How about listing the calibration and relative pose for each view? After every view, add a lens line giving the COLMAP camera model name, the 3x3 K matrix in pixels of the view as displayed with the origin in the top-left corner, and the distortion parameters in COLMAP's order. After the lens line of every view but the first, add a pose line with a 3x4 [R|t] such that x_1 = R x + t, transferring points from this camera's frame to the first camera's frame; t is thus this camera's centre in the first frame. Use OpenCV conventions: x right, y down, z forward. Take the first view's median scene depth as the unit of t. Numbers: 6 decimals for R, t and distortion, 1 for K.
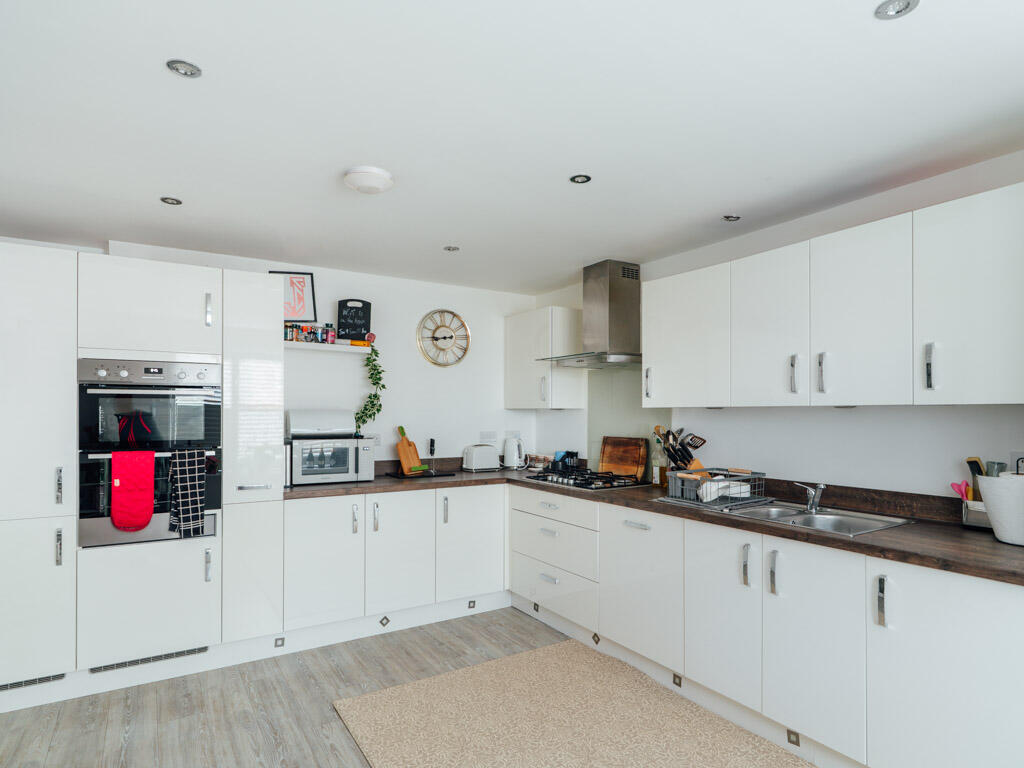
lens RADIAL K [[575.4, 0, 513.2], [0, 575.4, 409.6], [0, 0, 1]] dist [-0.000081, -0.000570]
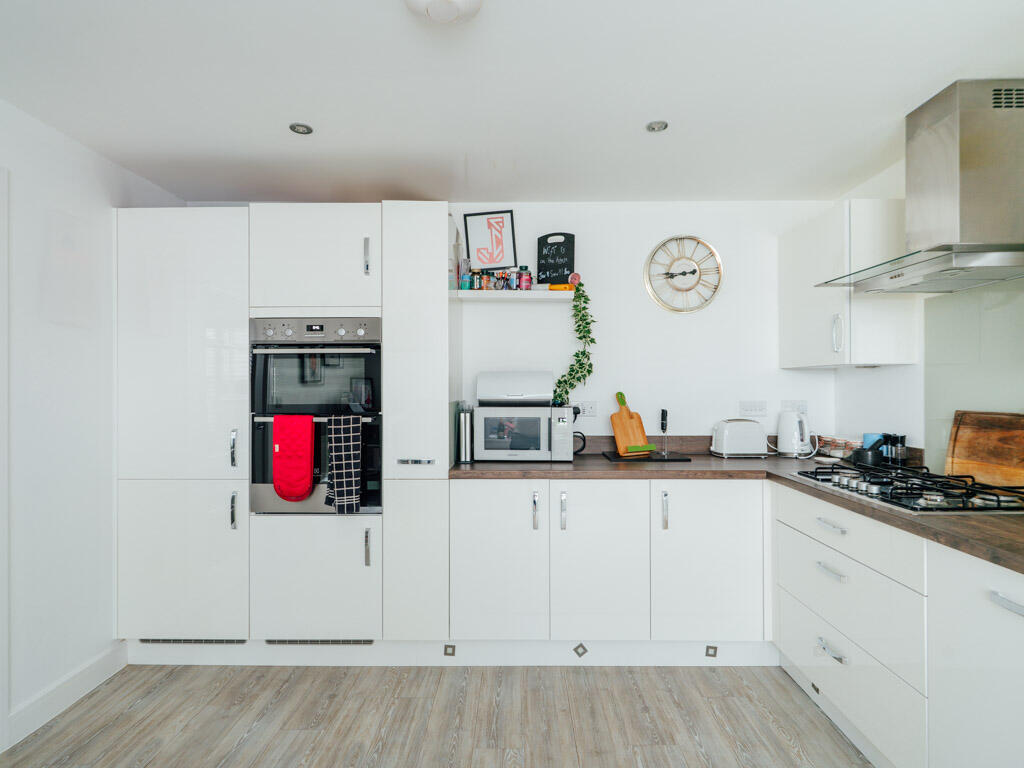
lens RADIAL K [[549.1, 0, 512.0], [0, 549.1, 384.0], [0, 0, 1]] dist [0.001889, 0.000040]
pose [[0.843264, -0.005953, -0.537467, 0.084986], [0.006660, 0.999978, -0.000626, 0.018866], [0.537459, -0.003052, 0.843285, 0.331336]]
